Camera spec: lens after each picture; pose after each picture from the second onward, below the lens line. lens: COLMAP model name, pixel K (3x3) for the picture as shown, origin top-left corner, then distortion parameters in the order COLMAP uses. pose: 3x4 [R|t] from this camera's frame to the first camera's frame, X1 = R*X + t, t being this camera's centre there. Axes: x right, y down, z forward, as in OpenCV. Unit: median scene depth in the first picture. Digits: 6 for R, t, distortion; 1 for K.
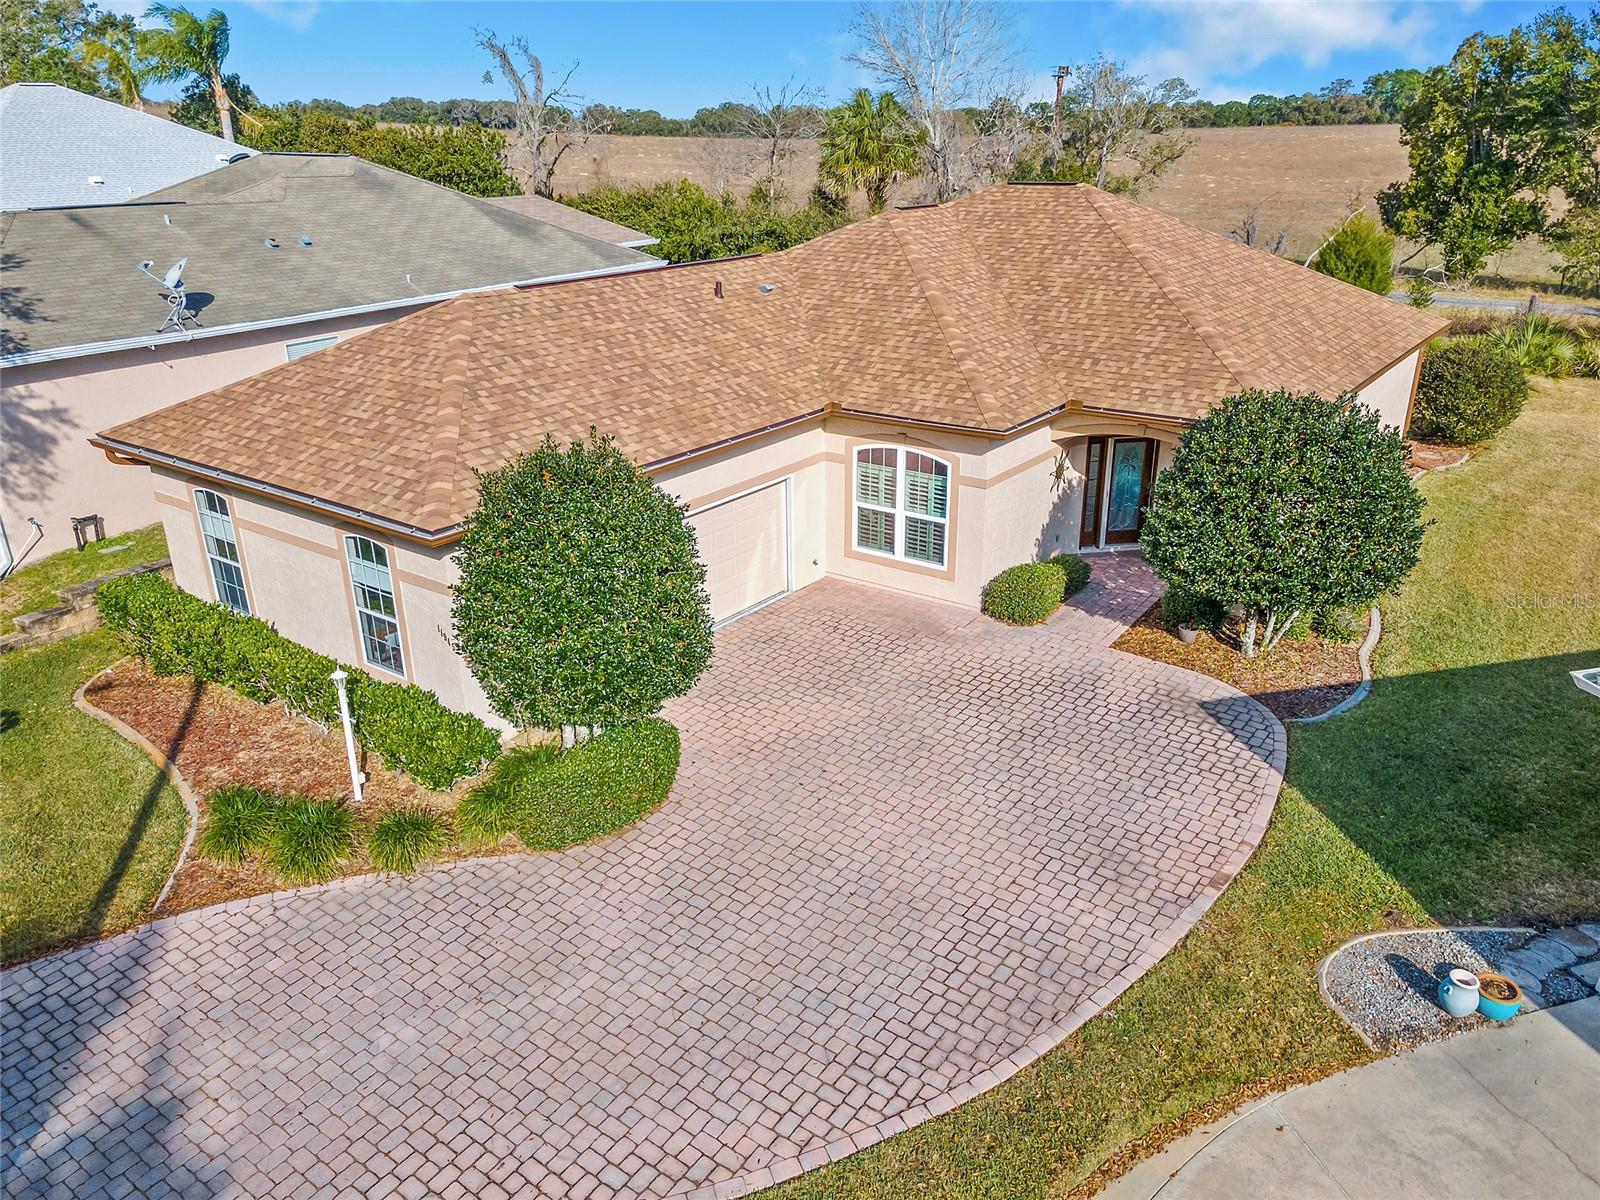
lens RADIAL K [[1151.9, 0, 800.0], [0, 1151.9, 600.0], [0, 0, 1]] dist [0.035152, 0.000077]
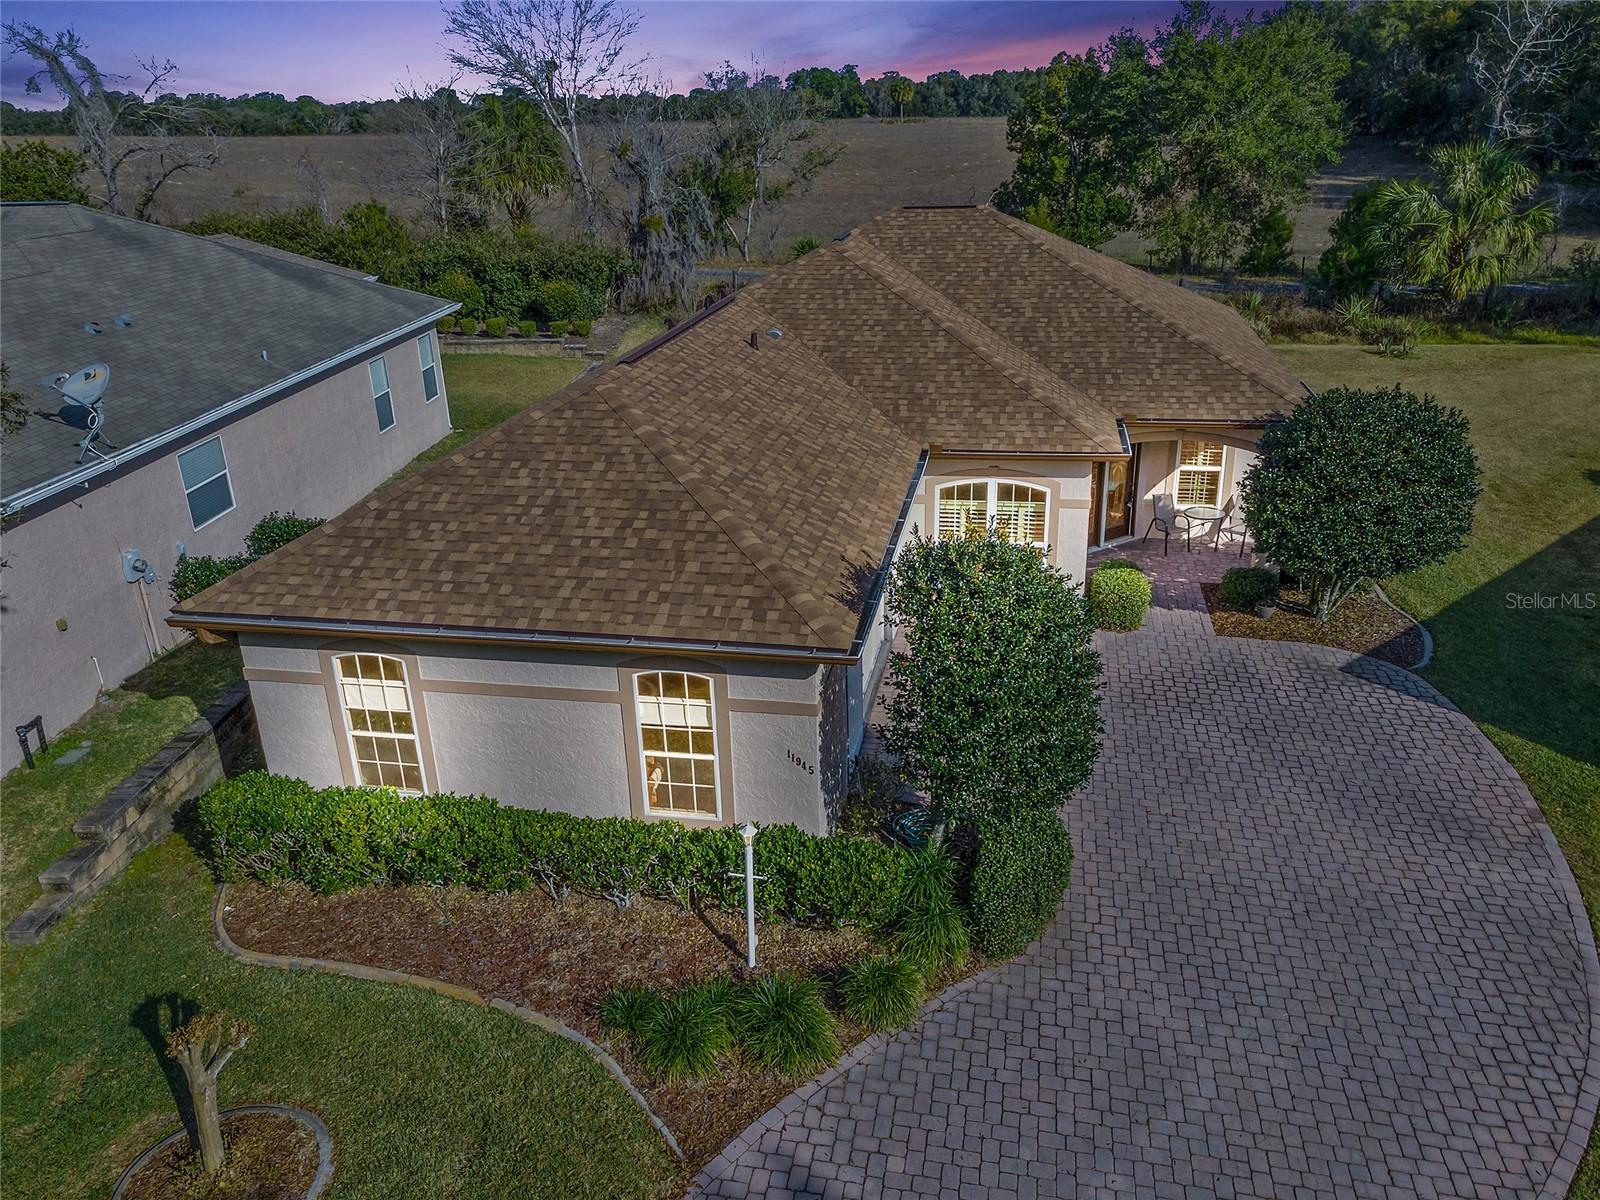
lens RADIAL K [[1174.0, 0, 800.0], [0, 1174.0, 600.0], [0, 0, 1]] dist [0.039826, 0.005178]
pose [[0.905419, -0.175495, 0.386547, -0.490358], [0.176257, 0.983764, 0.033785, -0.094392], [-0.386200, 0.037542, 0.921651, 0.116316]]
